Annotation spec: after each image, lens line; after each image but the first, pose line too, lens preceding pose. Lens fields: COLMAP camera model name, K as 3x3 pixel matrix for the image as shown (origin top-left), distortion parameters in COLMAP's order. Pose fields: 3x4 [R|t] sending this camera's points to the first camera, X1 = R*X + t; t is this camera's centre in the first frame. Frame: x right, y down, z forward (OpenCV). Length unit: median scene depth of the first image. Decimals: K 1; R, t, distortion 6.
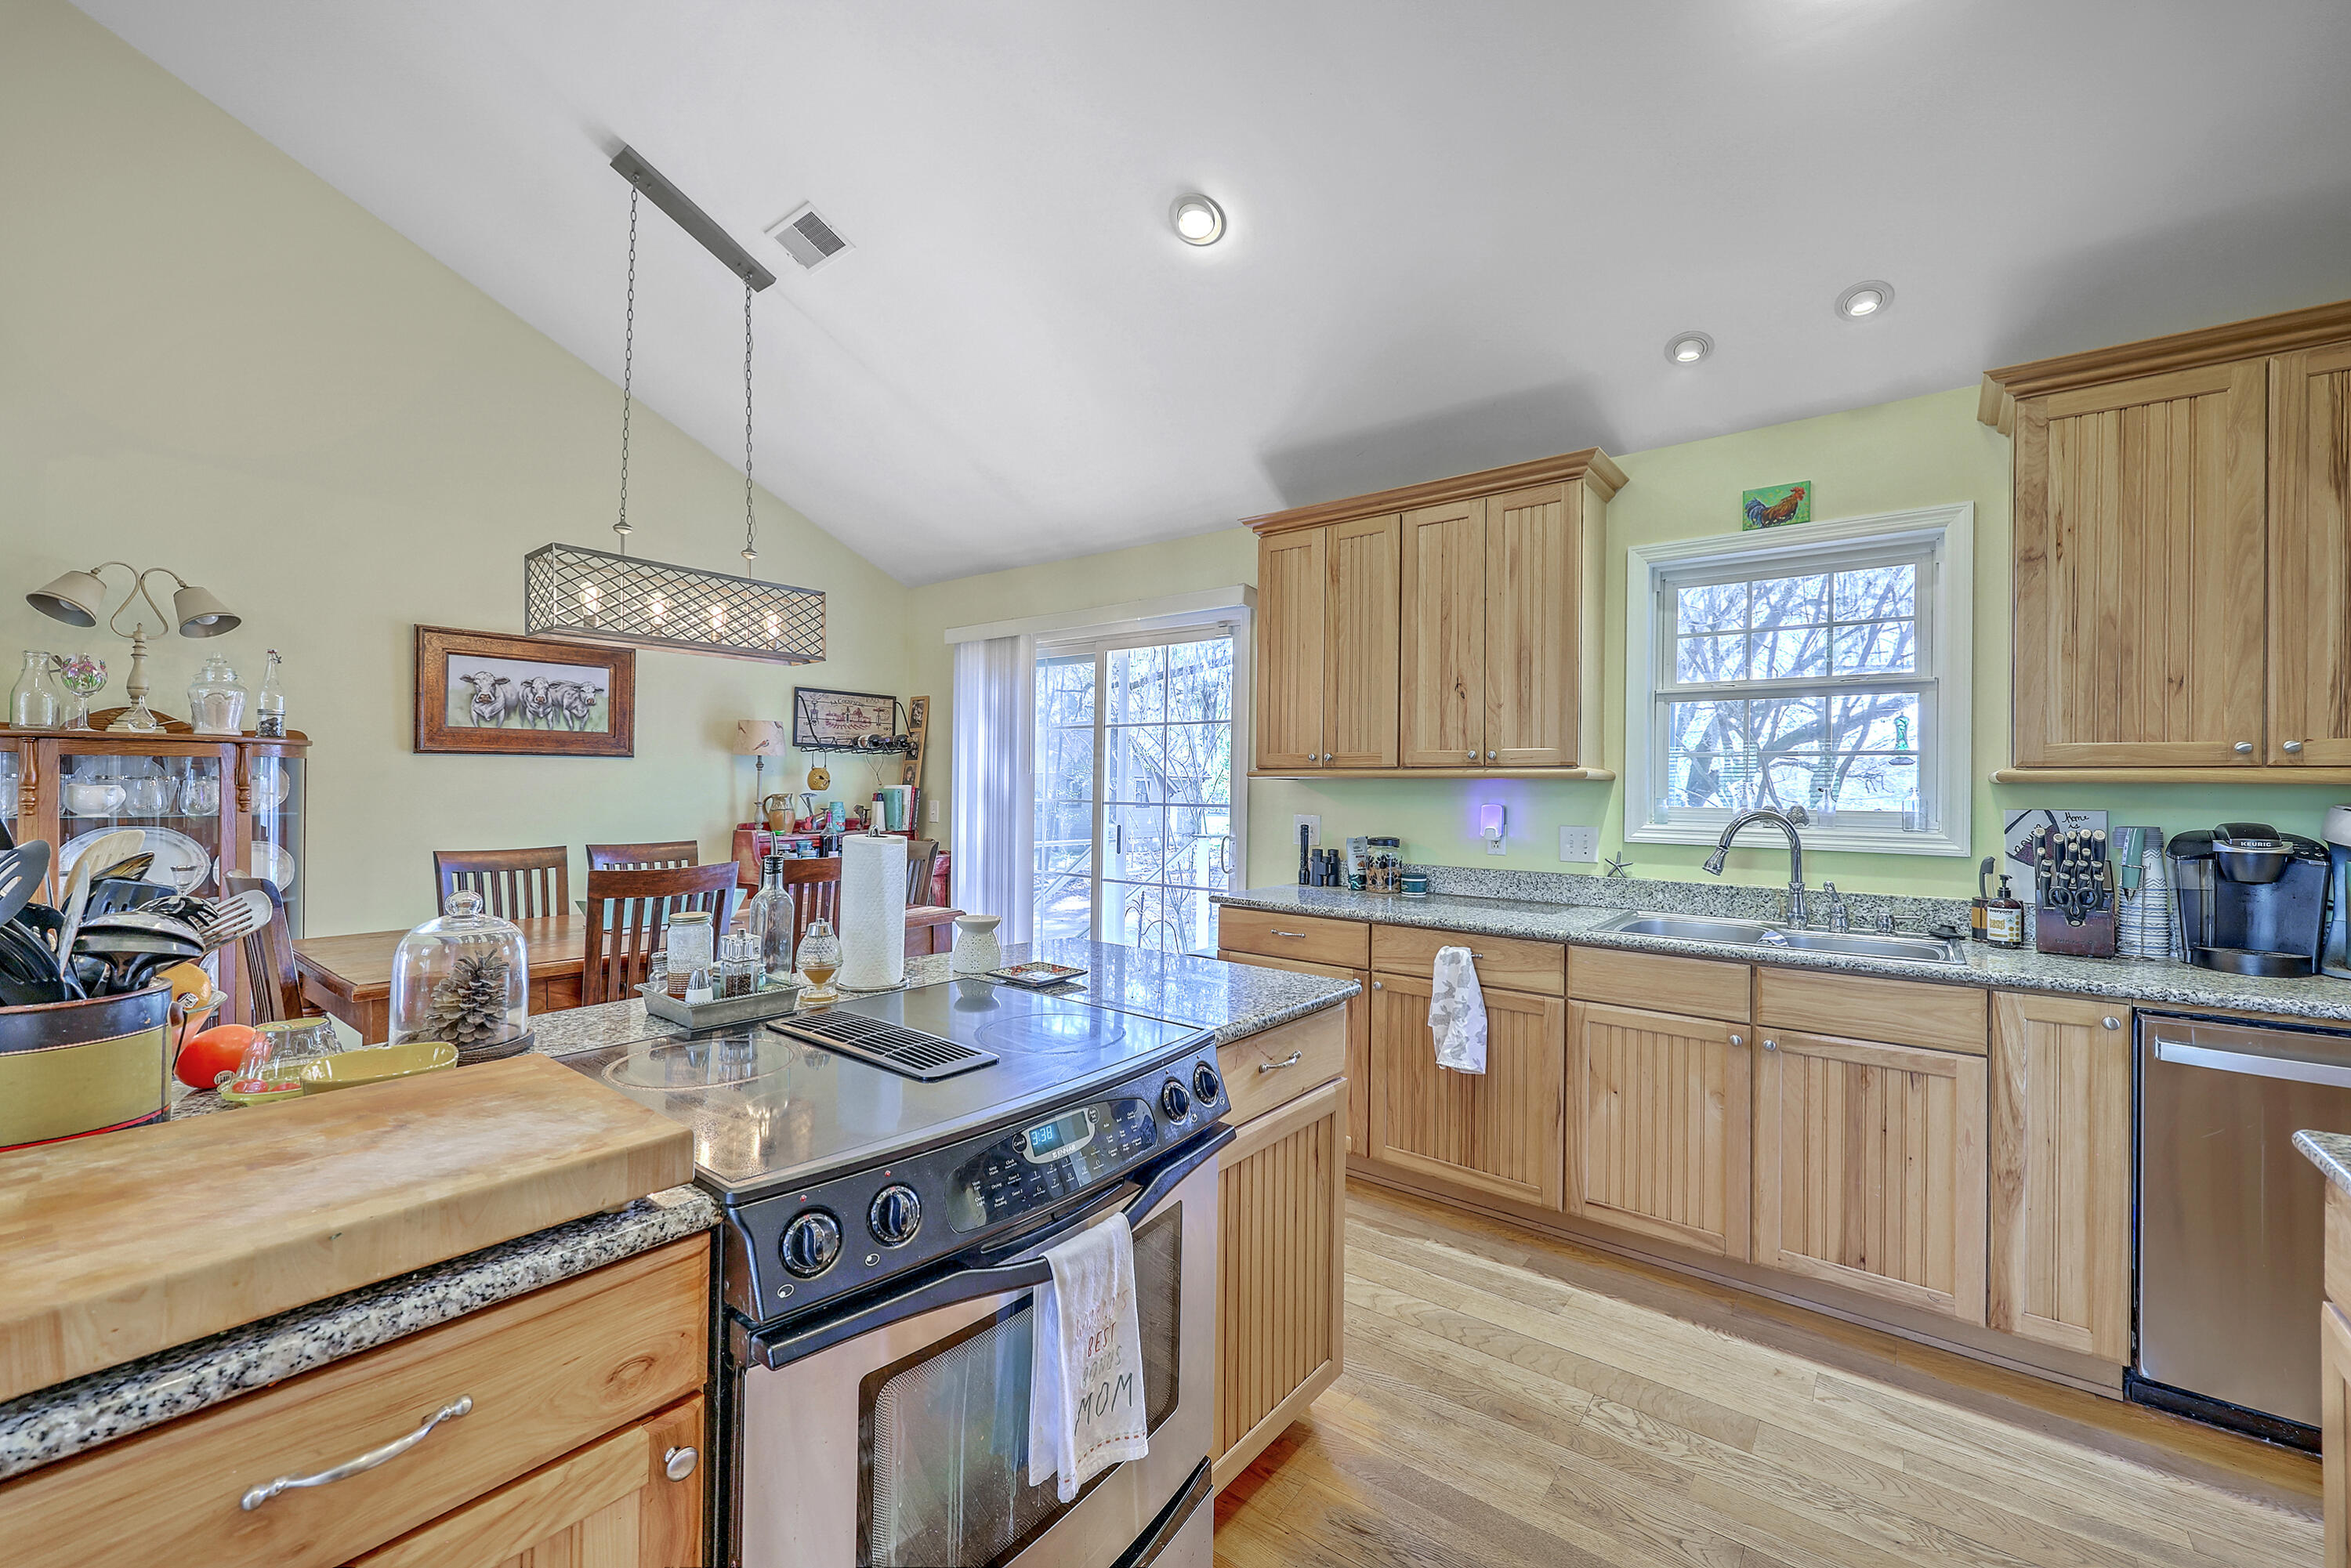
lens RADIAL K [[951.5, 0, 1165.0], [0, 951.5, 785.1], [0, 0, 1]] dist [0.003675, -0.000023]
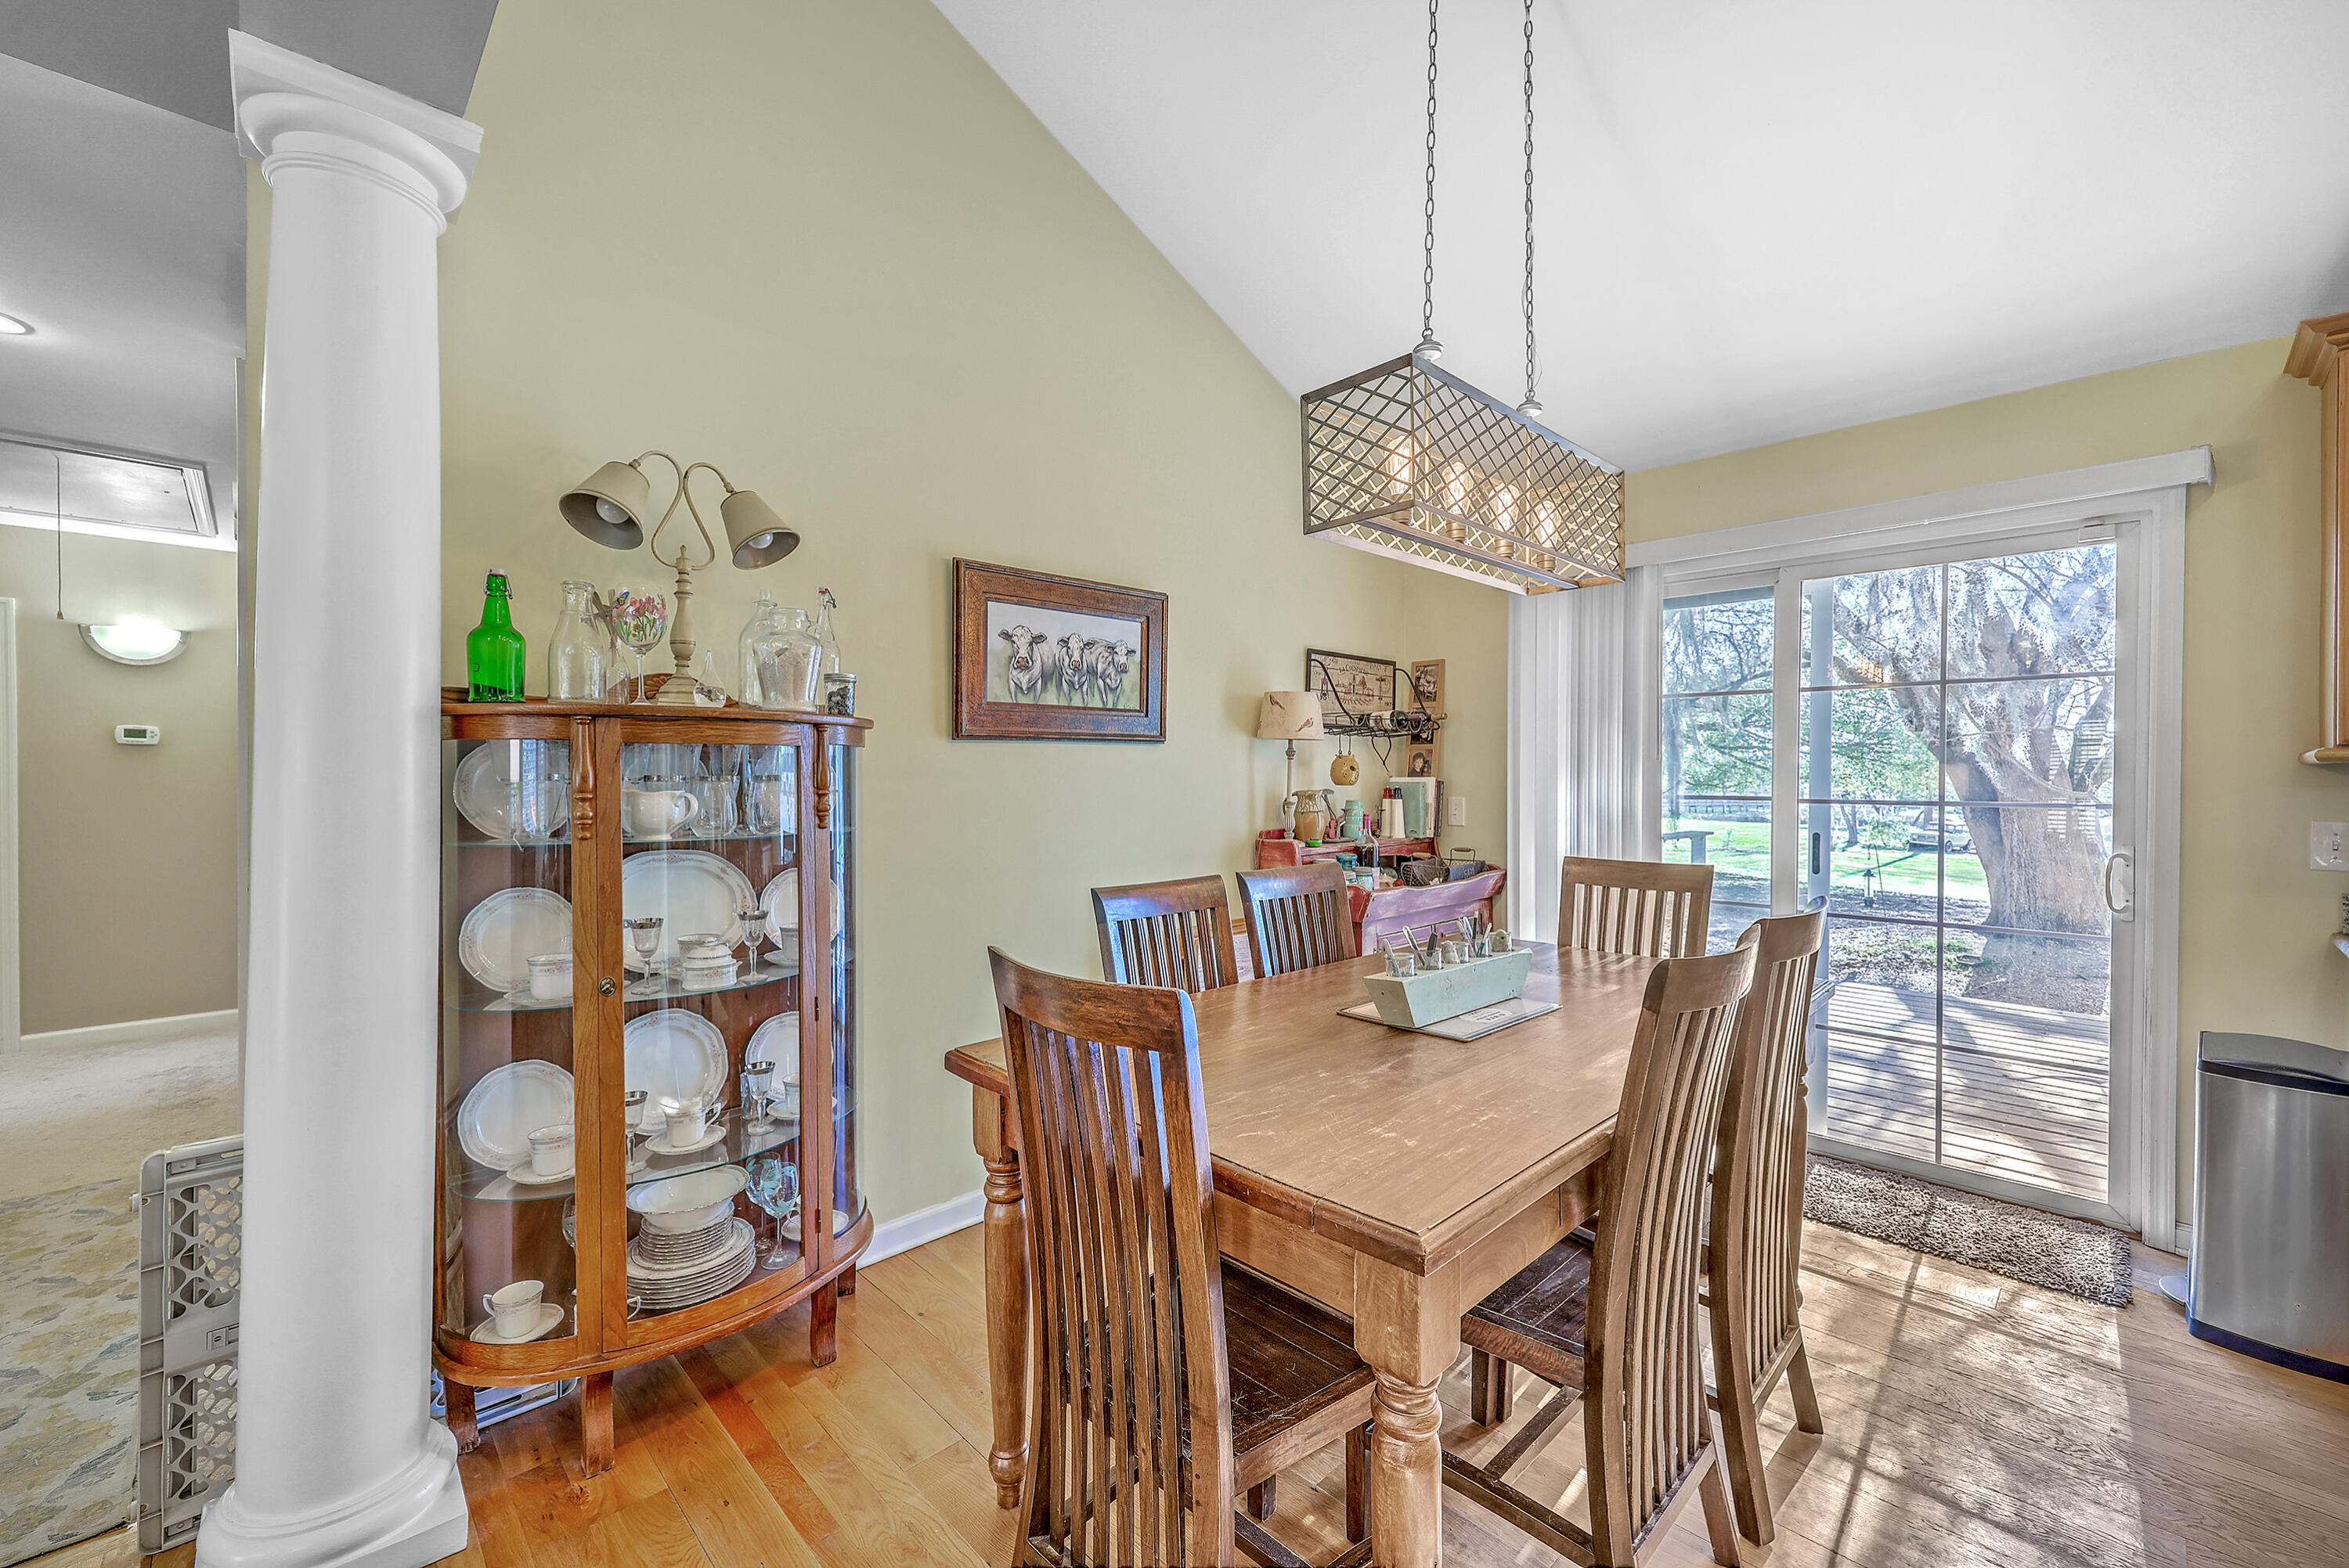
lens RADIAL K [[950.6, 0, 1171.7], [0, 950.6, 784.4], [0, 0, 1]] dist [0.003675, -0.000023]
pose [[0.989524, -0.005897, -0.144247, -0.616142], [0.007791, 0.999891, 0.012568, -0.008517], [0.144157, -0.013560, 0.989462, 0.373983]]
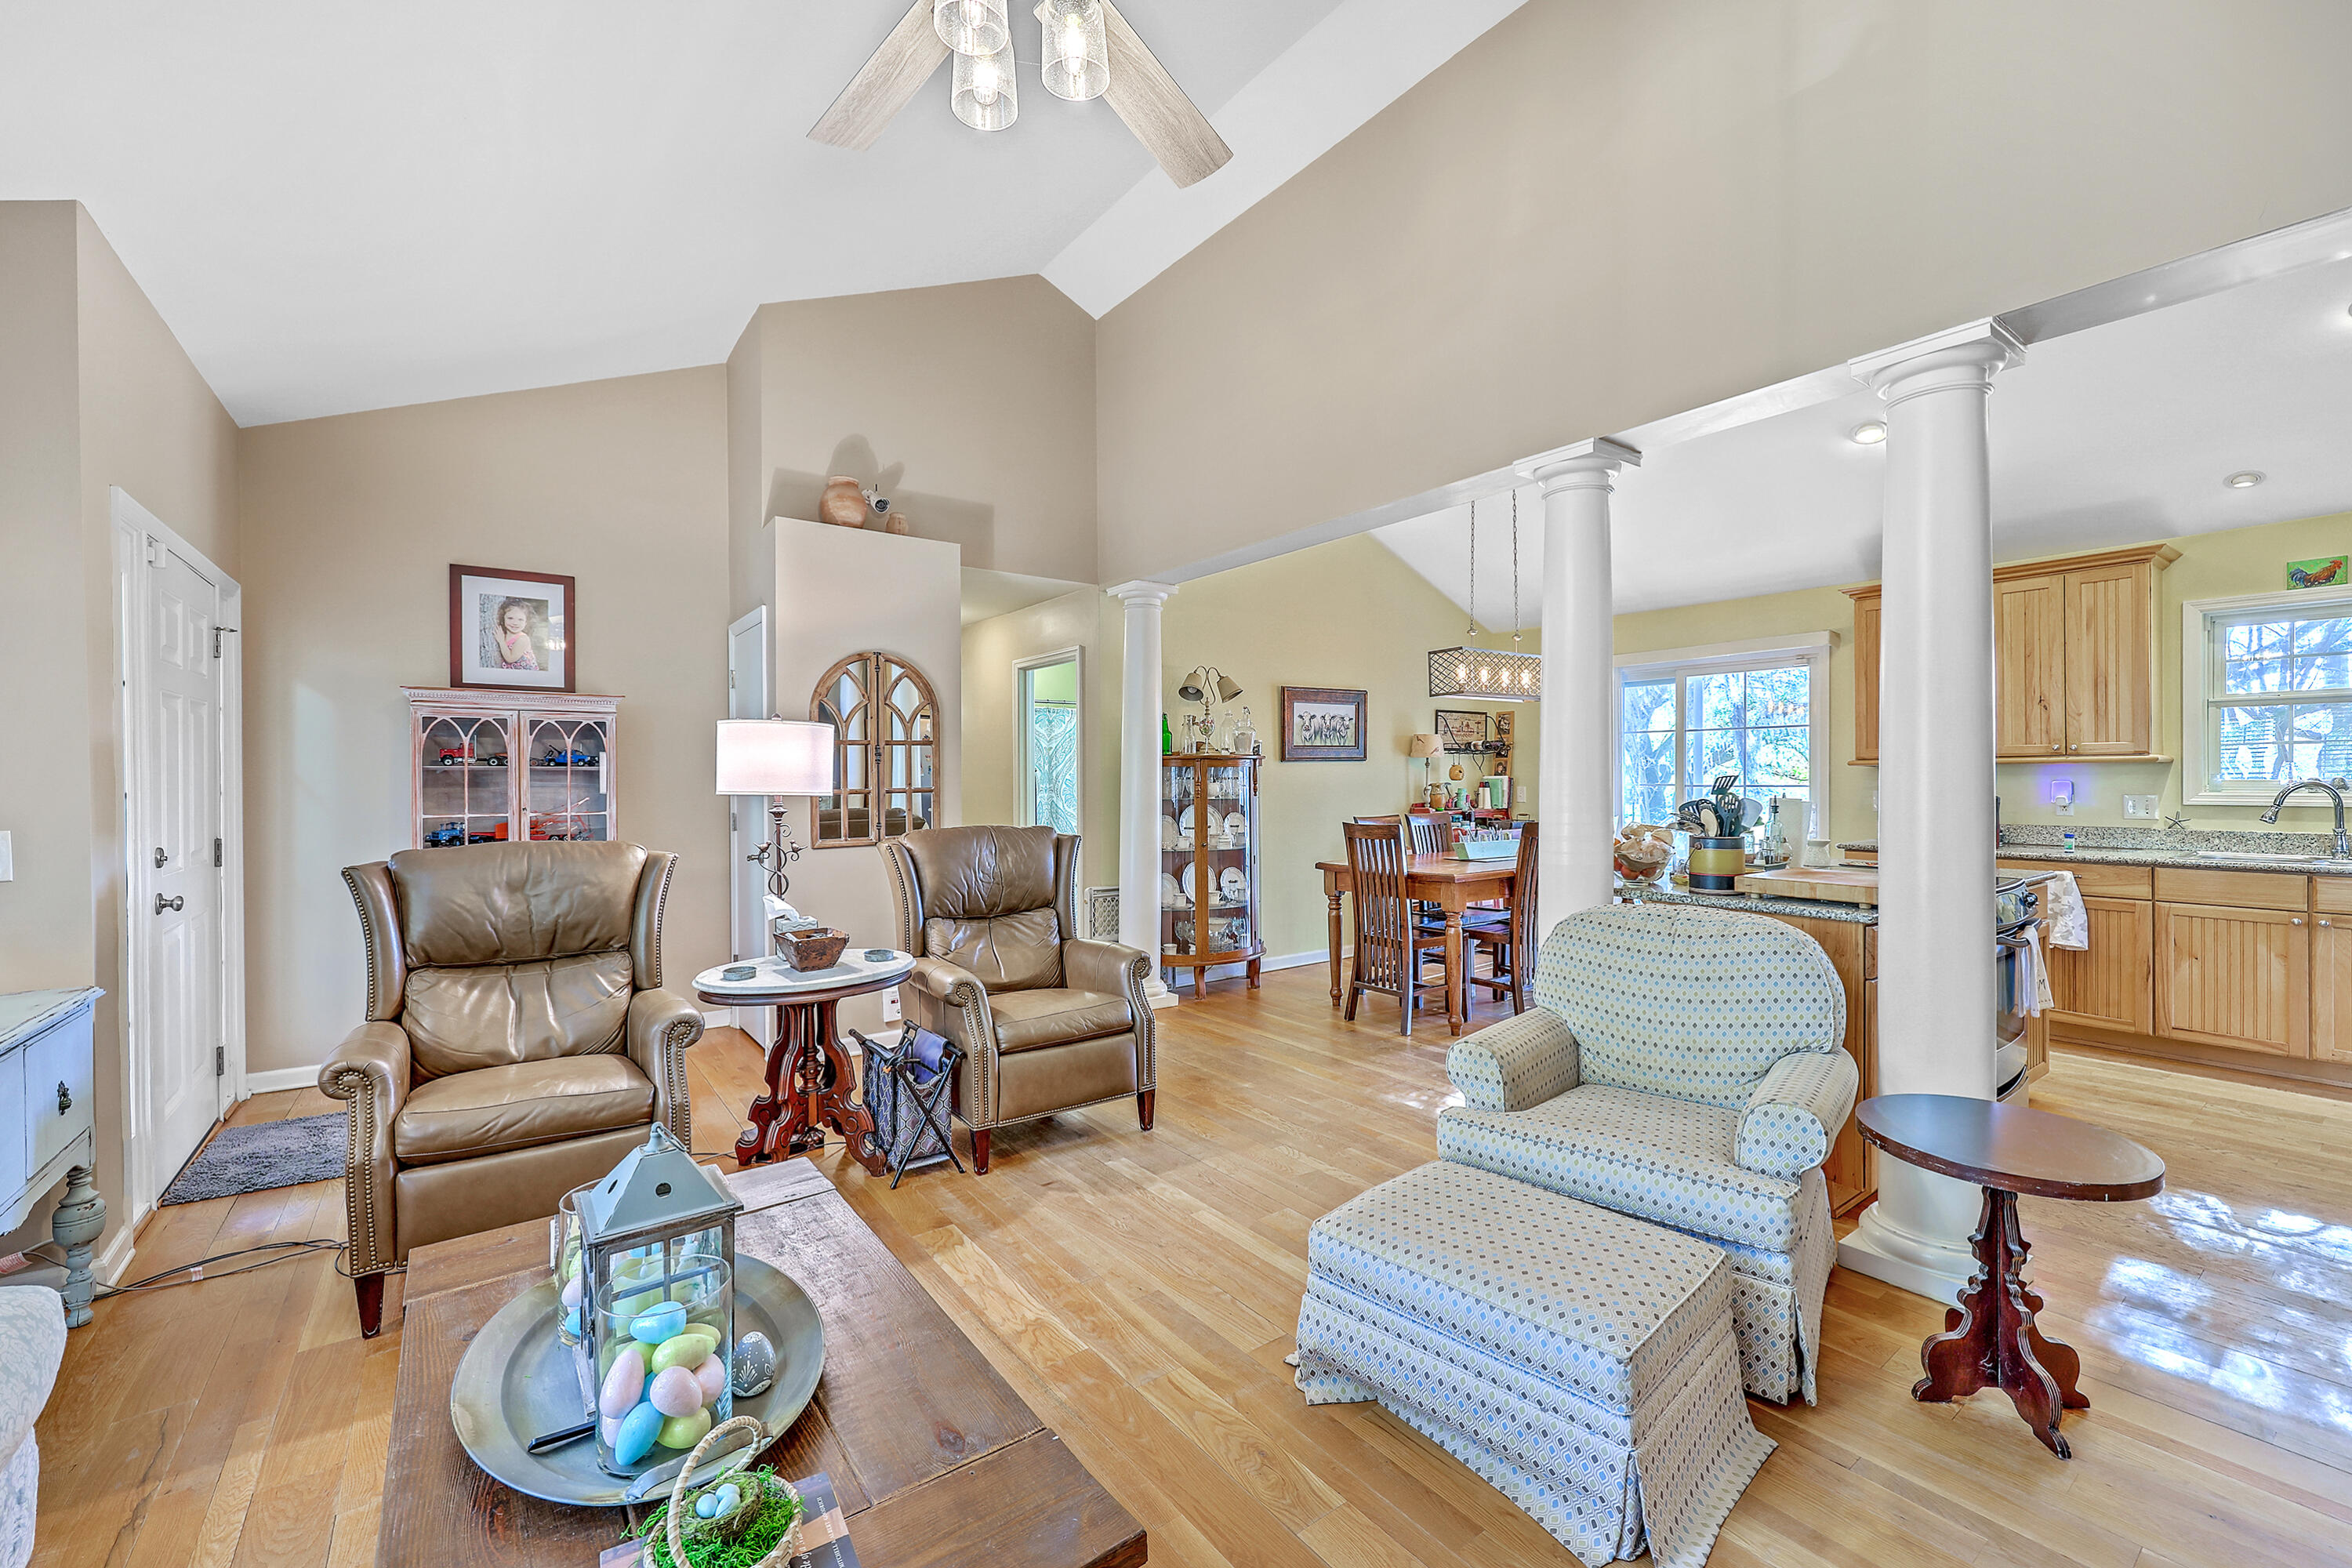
lens RADIAL K [[952.0, 0, 1187.8], [0, 952.0, 783.3], [0, 0, 1]] dist [0.003675, -0.000023]
pose [[0.963732, -0.016035, -0.266389, -0.586100], [0.018244, 0.999817, 0.005821, -0.009476], [0.266247, -0.010470, 0.963848, -0.801965]]
